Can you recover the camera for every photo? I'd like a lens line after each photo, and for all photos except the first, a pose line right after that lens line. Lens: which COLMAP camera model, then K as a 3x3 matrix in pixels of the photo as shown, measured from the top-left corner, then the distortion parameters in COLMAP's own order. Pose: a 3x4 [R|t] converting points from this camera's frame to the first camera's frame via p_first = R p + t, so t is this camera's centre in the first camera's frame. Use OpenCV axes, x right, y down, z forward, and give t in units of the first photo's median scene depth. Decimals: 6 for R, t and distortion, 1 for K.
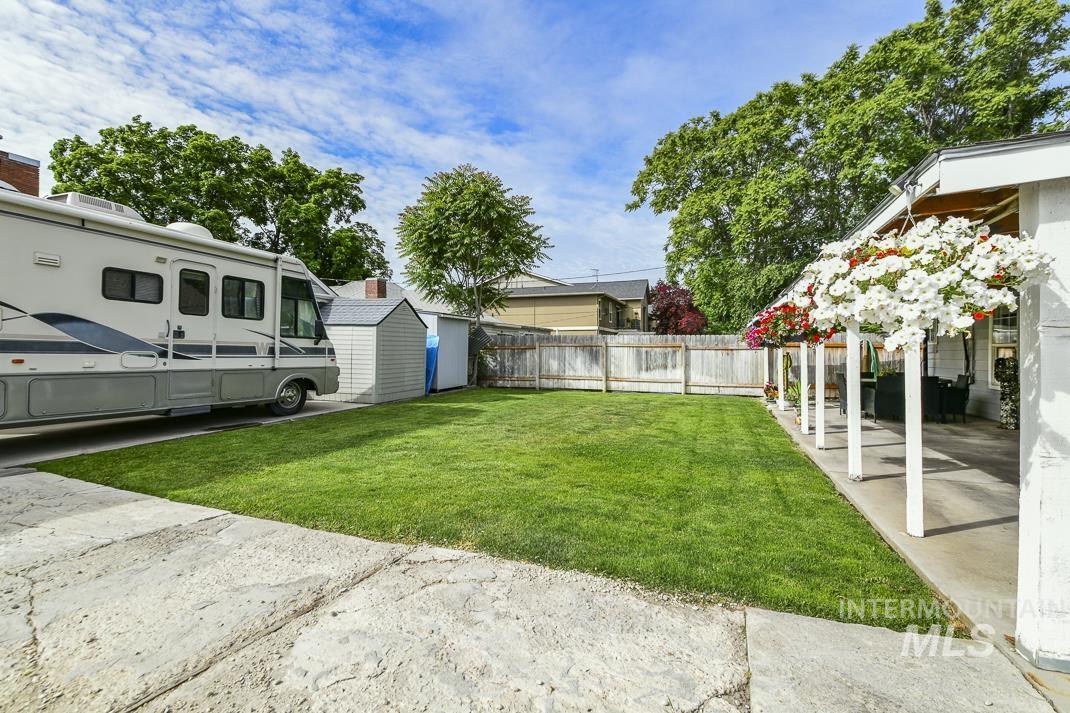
lens RADIAL K [[479.4, 0, 514.7], [0, 479.4, 354.3], [0, 0, 1]] dist [0.001434, -0.000068]
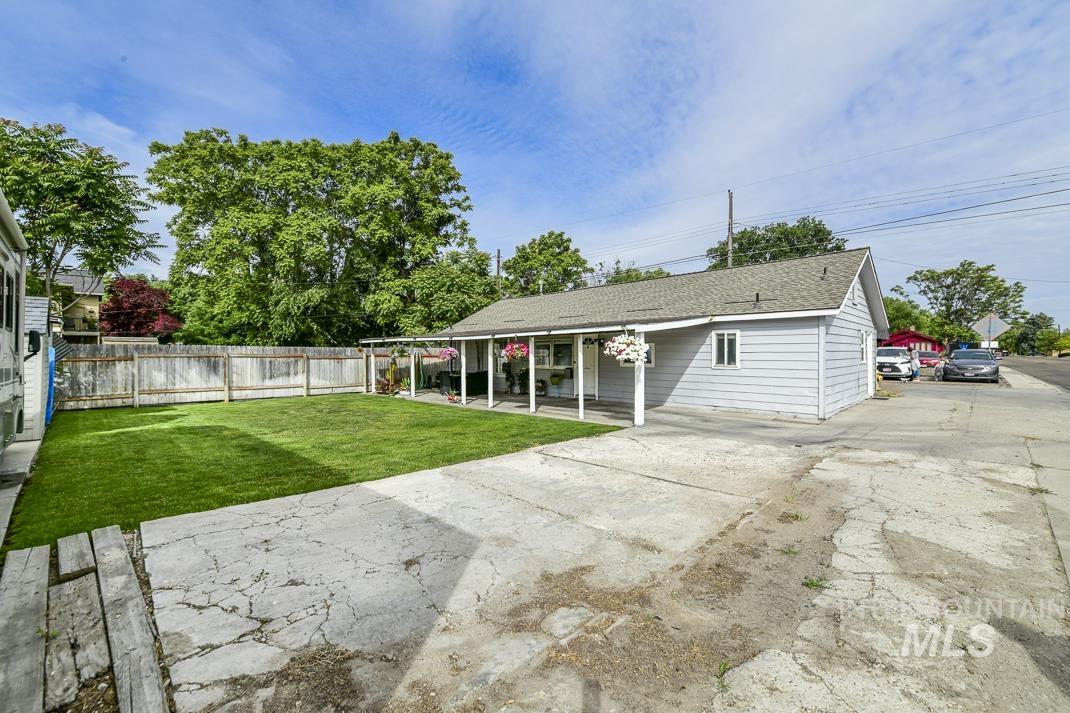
lens RADIAL K [[458.0, 0, 535.0], [0, 458.0, 356.5], [0, 0, 1]] dist [0.032168, -0.030846]
pose [[0.369097, -0.009043, 0.929347, -0.512522], [0.009657, 0.999936, 0.005894, -0.017877], [-0.929341, 0.006799, 0.369161, 0.033567]]
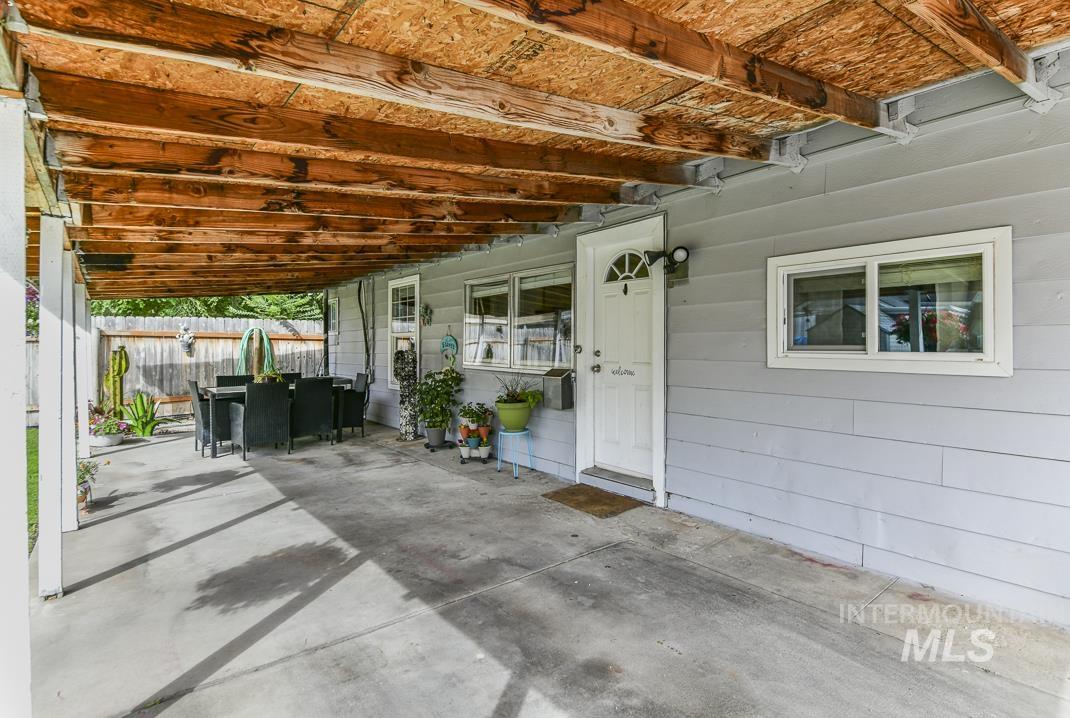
lens RADIAL K [[540.4, 0, 535.0], [0, 540.4, 359.0], [0, 0, 1]] dist [0.001362, -0.000876]
pose [[0.496695, -0.023087, 0.867618, 0.196538], [0.006955, 0.999720, 0.022620, 0.000858], [-0.867897, -0.005200, 0.496716, 0.194189]]
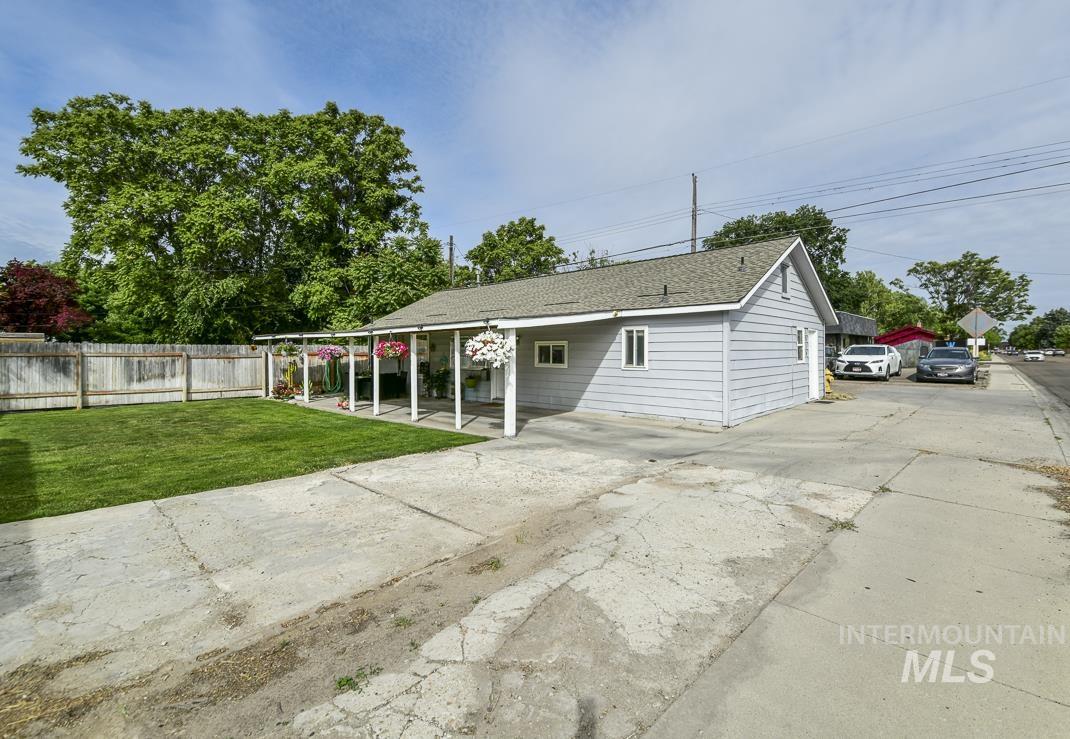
lens RADIAL K [[493.1, 0, 556.4], [0, 493.1, 352.6], [0, 0, 1]] dist [0.040349, -0.027822]
pose [[0.331928, -0.006758, 0.943280, -0.404512], [0.009659, 0.999946, 0.003766, -0.019445], [-0.943255, 0.007861, 0.331976, -0.122338]]
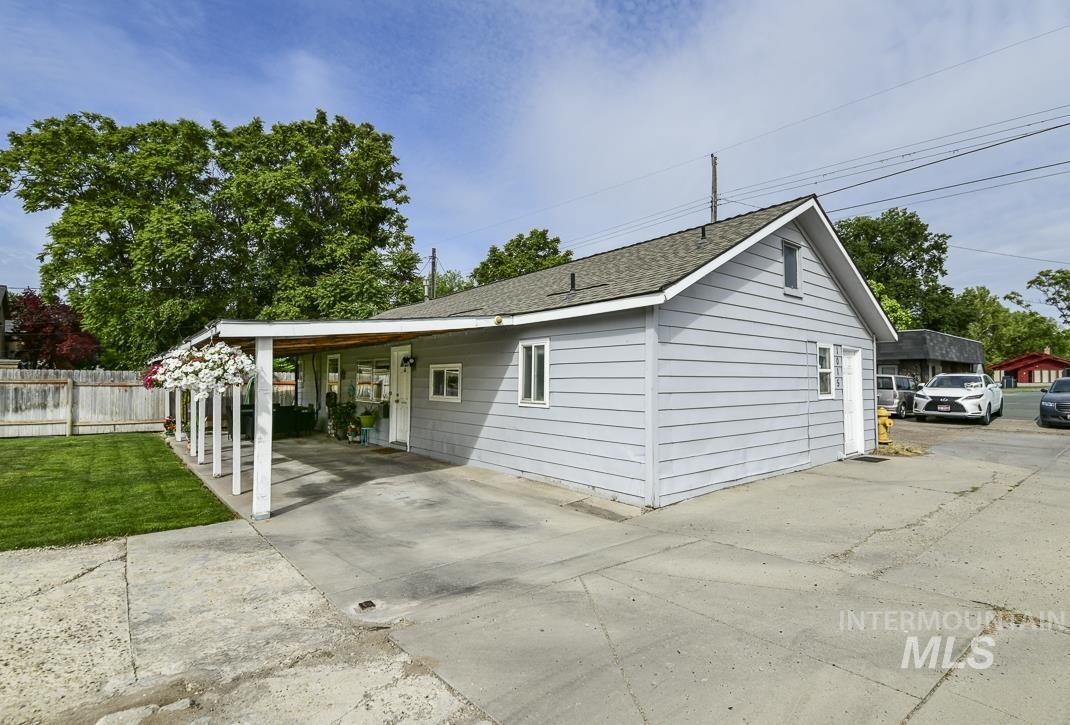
lens RADIAL K [[518.5, 0, 530.7], [0, 518.5, 370.3], [0, 0, 1]] dist [0.026014, -0.025396]
pose [[0.477123, 0.018411, 0.878644, -0.096779], [0.004691, 0.999713, -0.023495, -0.012896], [-0.878824, 0.015332, 0.476899, -0.232452]]
